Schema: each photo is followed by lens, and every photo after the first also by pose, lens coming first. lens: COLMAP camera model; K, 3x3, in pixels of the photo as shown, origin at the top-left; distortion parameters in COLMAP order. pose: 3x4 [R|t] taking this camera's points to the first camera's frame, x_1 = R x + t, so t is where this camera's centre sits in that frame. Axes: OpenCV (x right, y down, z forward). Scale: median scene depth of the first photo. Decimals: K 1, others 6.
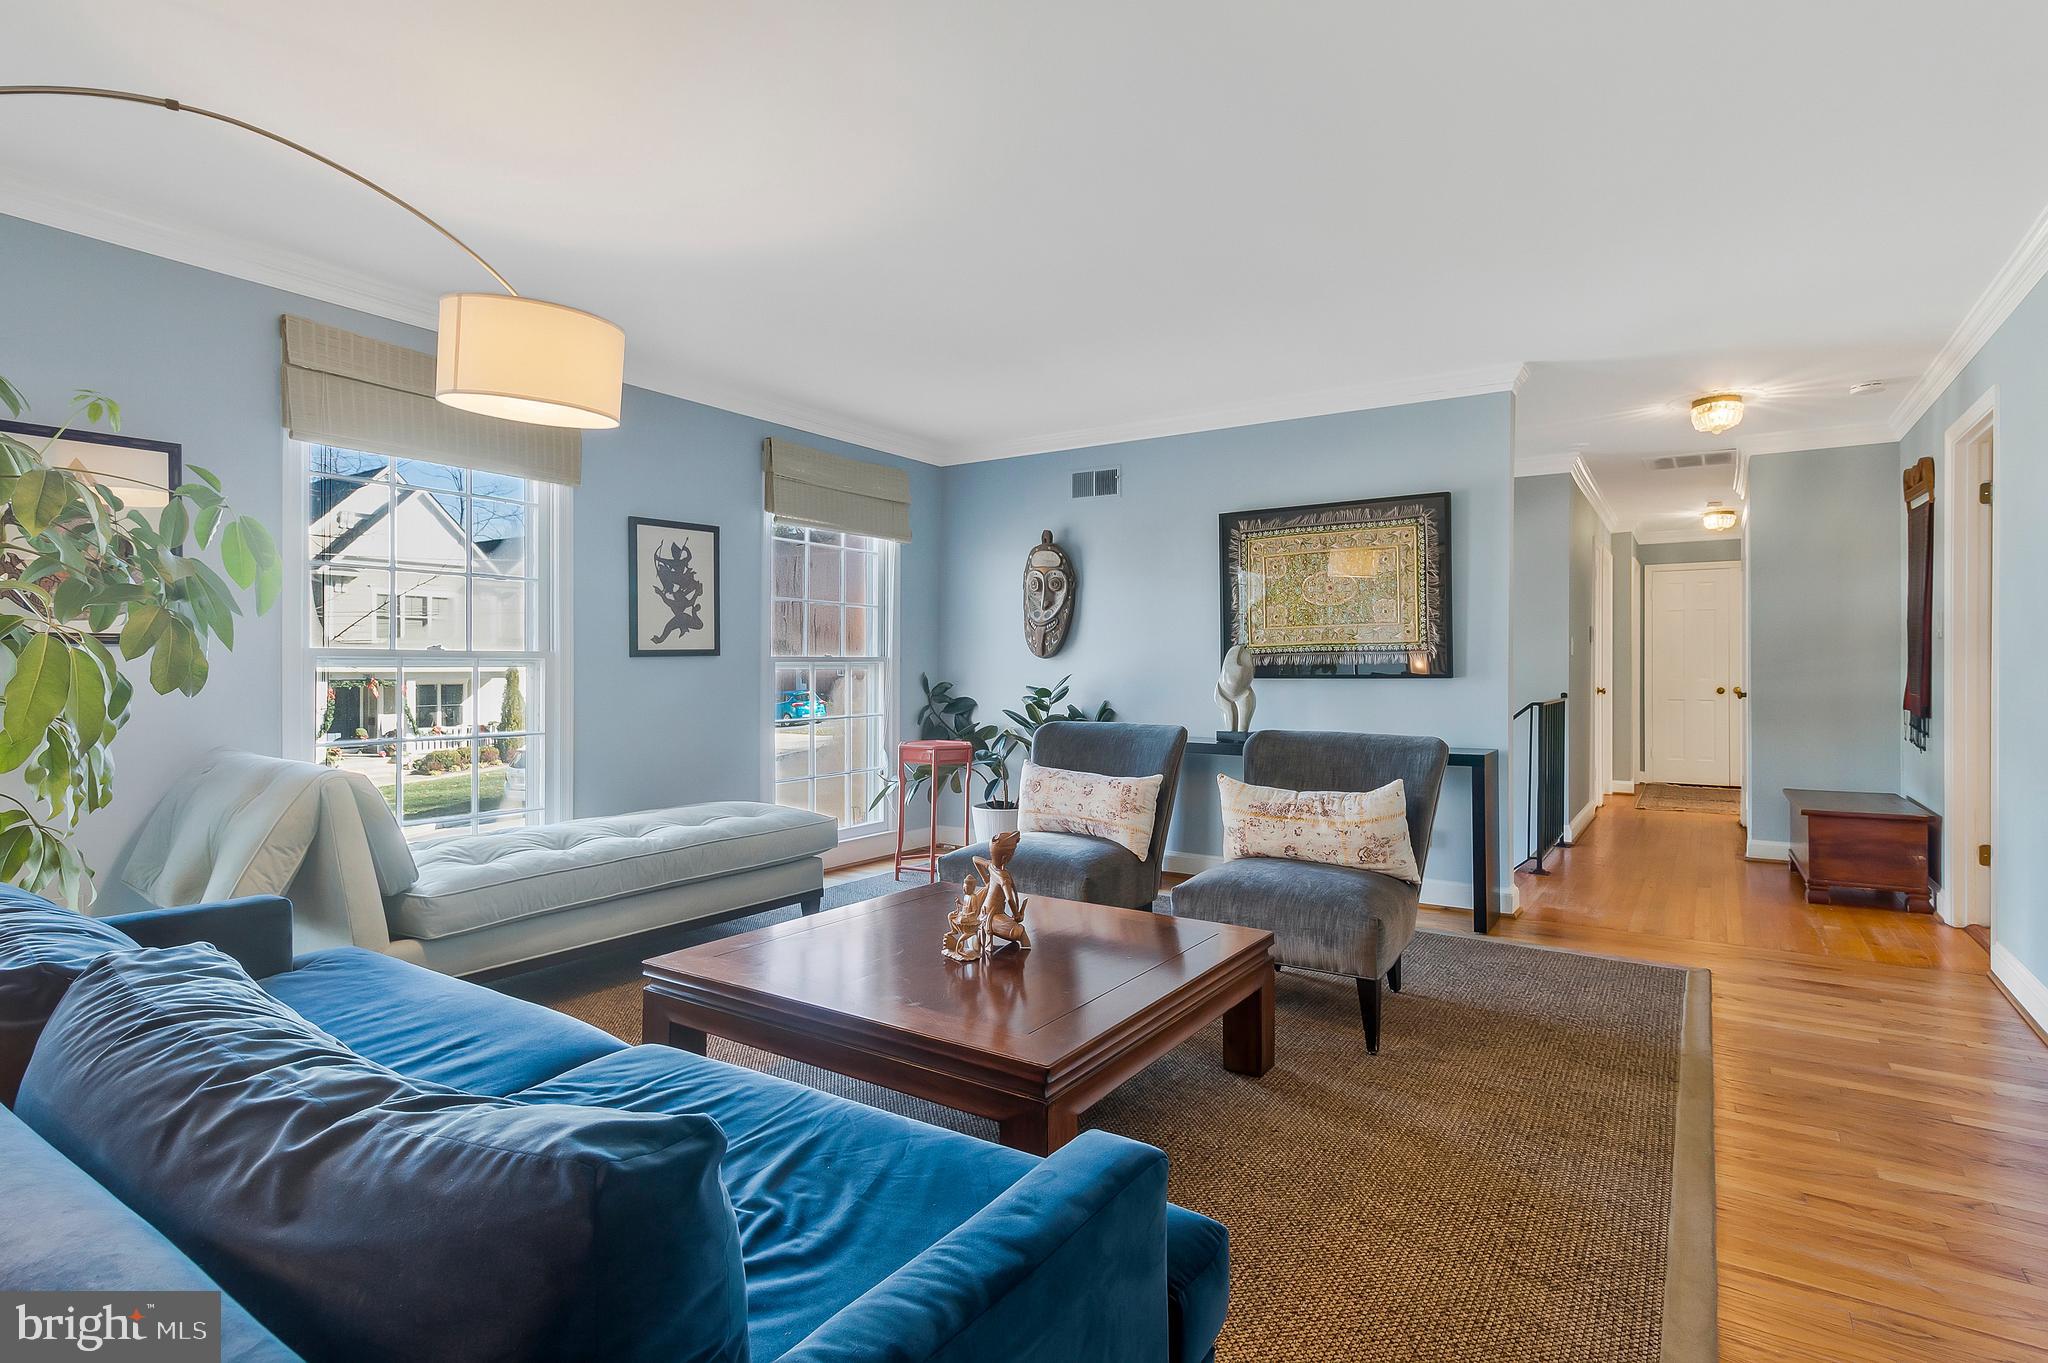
lens RADIAL K [[1013.4, 0, 1027.4], [0, 1013.4, 667.4], [0, 0, 1]] dist [-0.011872, 0.000412]
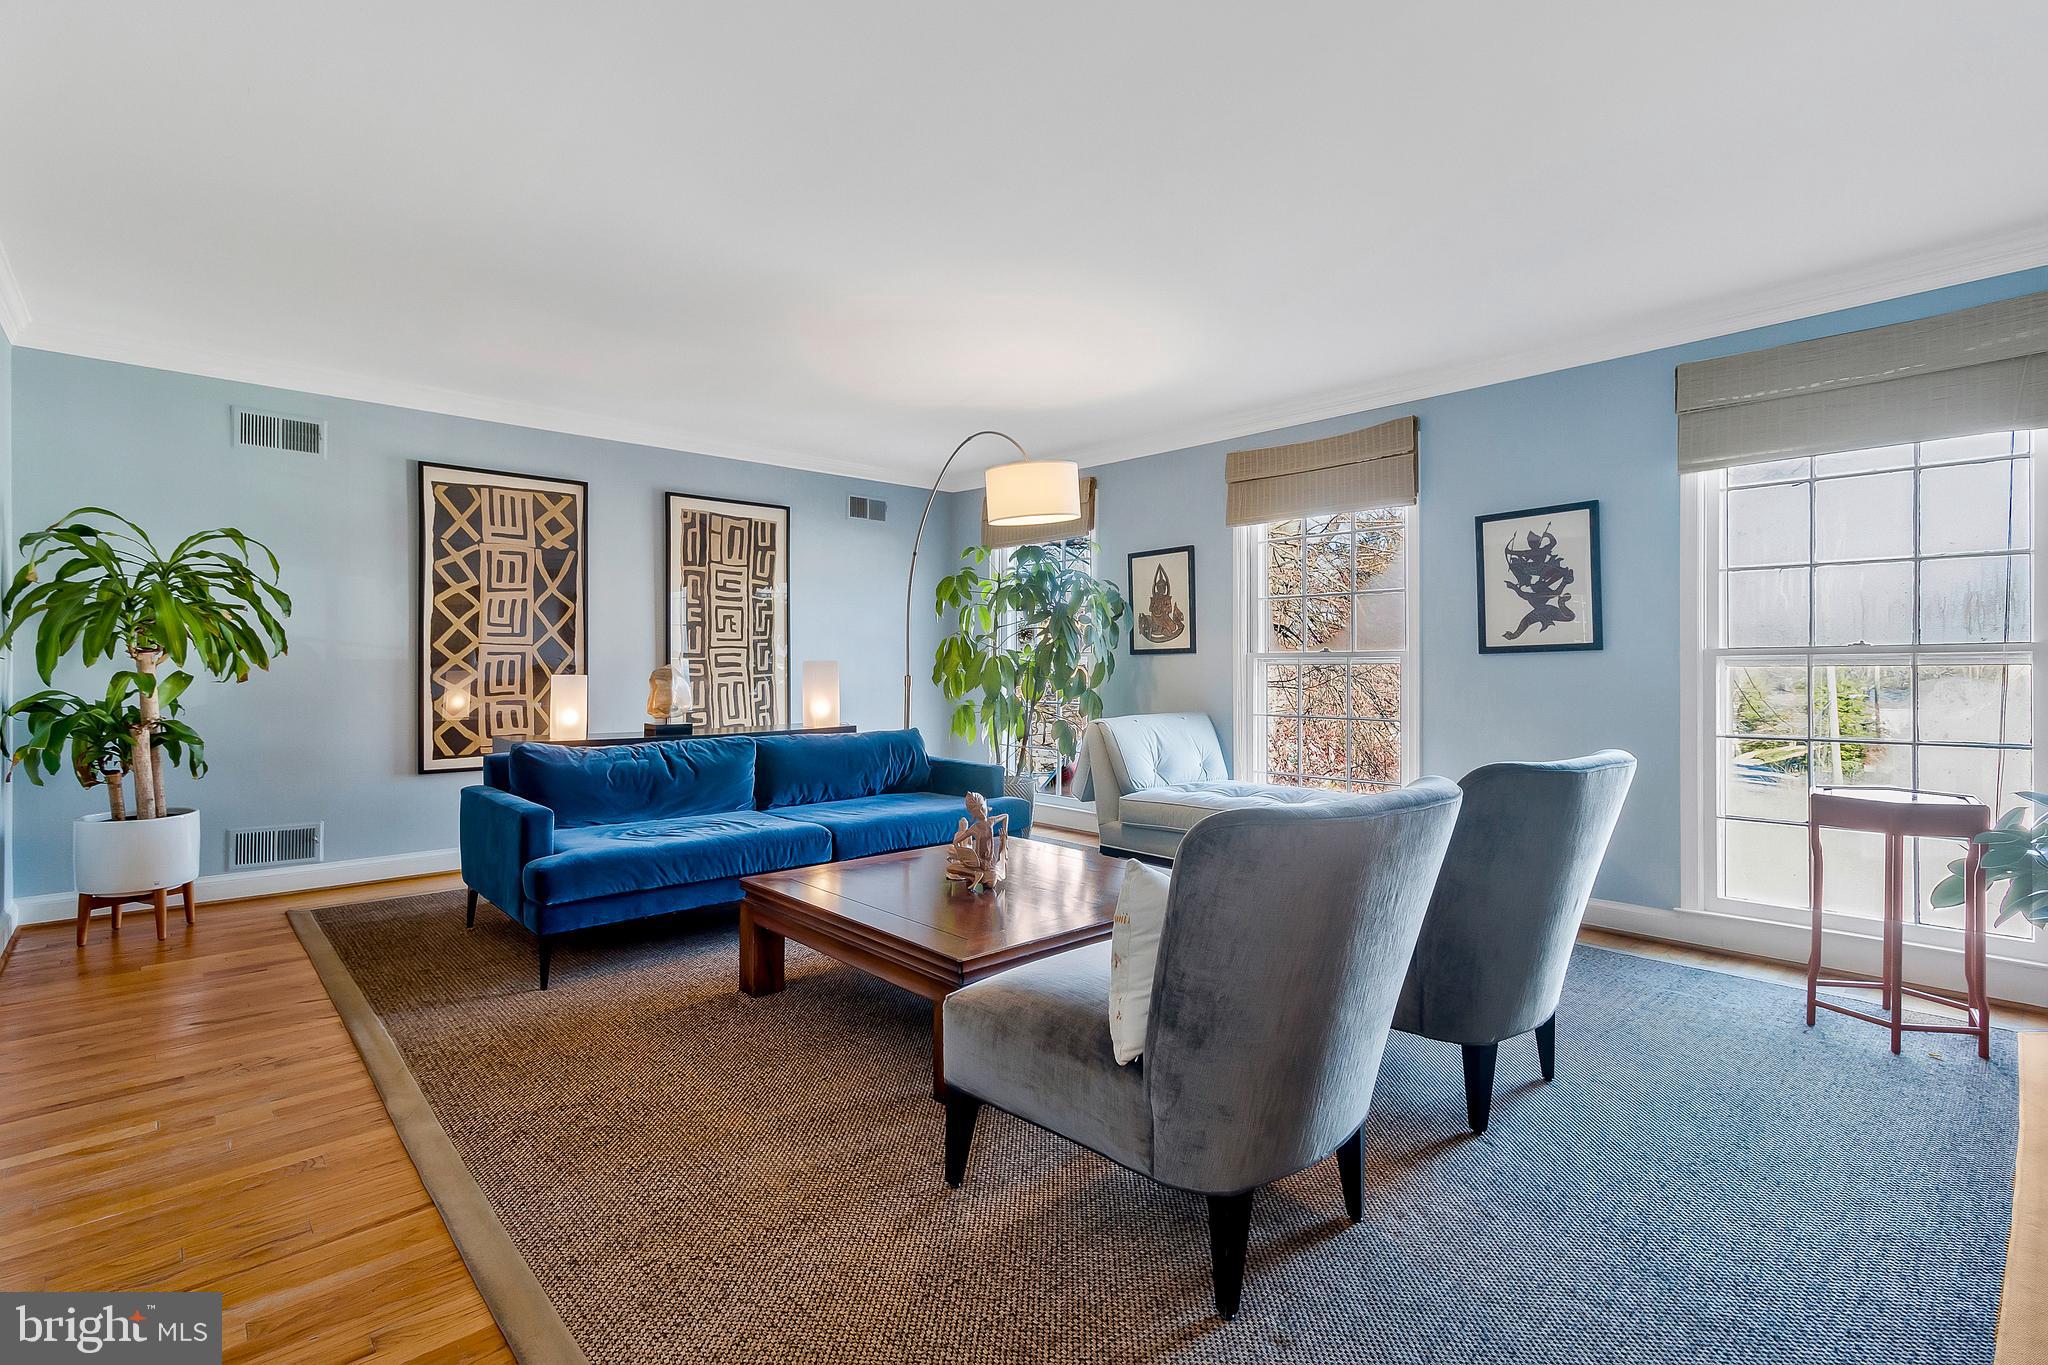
lens RADIAL K [[942.6, 0, 1024.9], [0, 942.6, 676.7], [0, 0, 1]] dist [-0.005334, 0.000810]
pose [[-0.218692, 0.005655, -0.975777, 0.607244], [-0.003702, 0.999971, 0.006625, 0.007768], [0.975787, 0.005061, -0.218665, 0.729872]]
